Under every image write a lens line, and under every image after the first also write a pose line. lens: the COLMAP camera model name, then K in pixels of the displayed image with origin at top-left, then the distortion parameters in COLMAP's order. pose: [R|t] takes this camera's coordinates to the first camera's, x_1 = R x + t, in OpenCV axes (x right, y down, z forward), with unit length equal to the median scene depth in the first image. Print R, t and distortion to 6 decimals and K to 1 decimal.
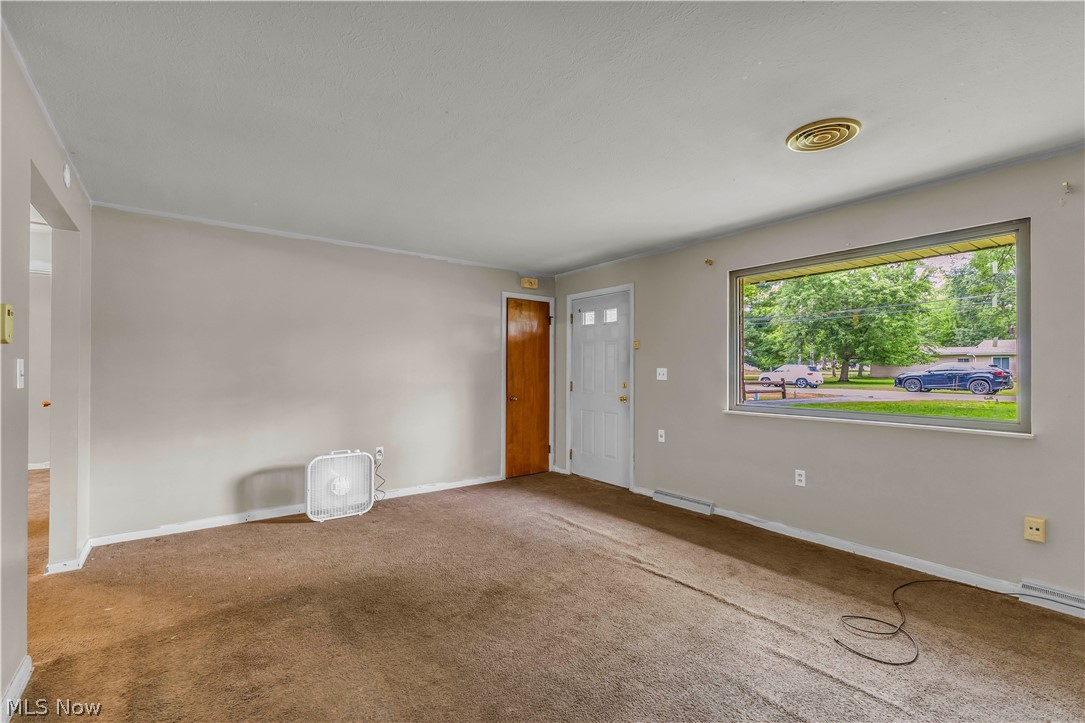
lens RADIAL K [[483.2, 0, 542.6], [0, 483.2, 364.0], [0, 0, 1]] dist [0.010280, -0.001949]
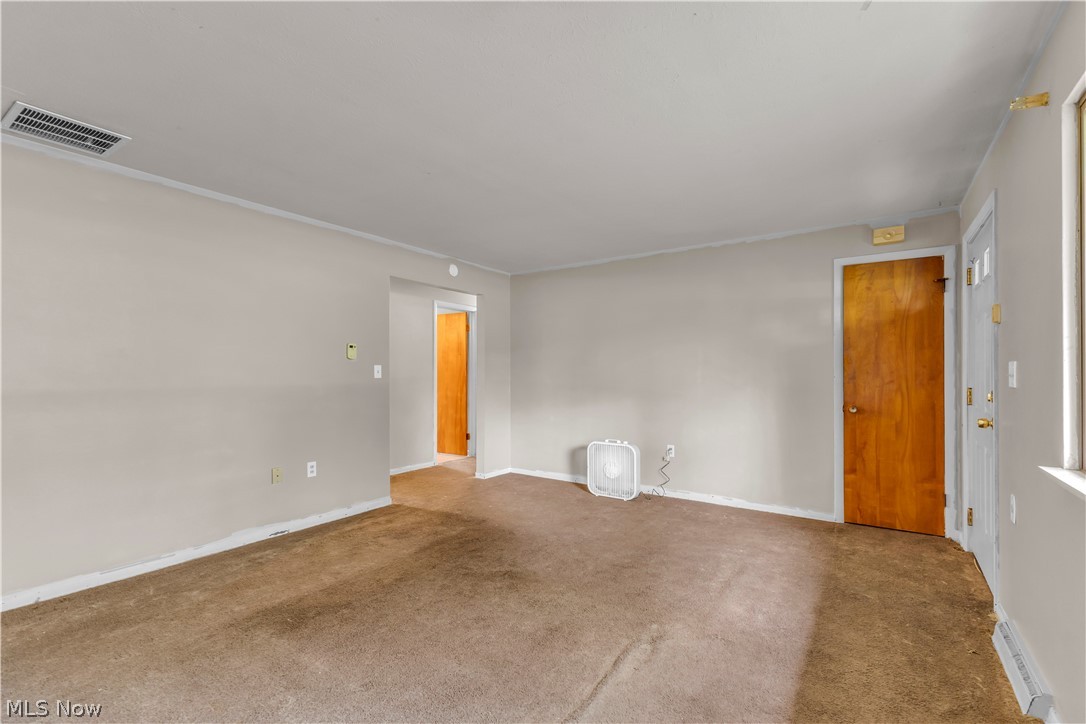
lens RADIAL K [[483.6, 0, 541.6], [0, 483.6, 366.9], [0, 0, 1]] dist [0.010280, -0.001949]
pose [[0.297959, -0.011801, -0.954506, 0.573453], [0.015050, 0.999857, -0.007663, 0.010532], [0.954460, -0.012082, 0.298094, 0.446996]]
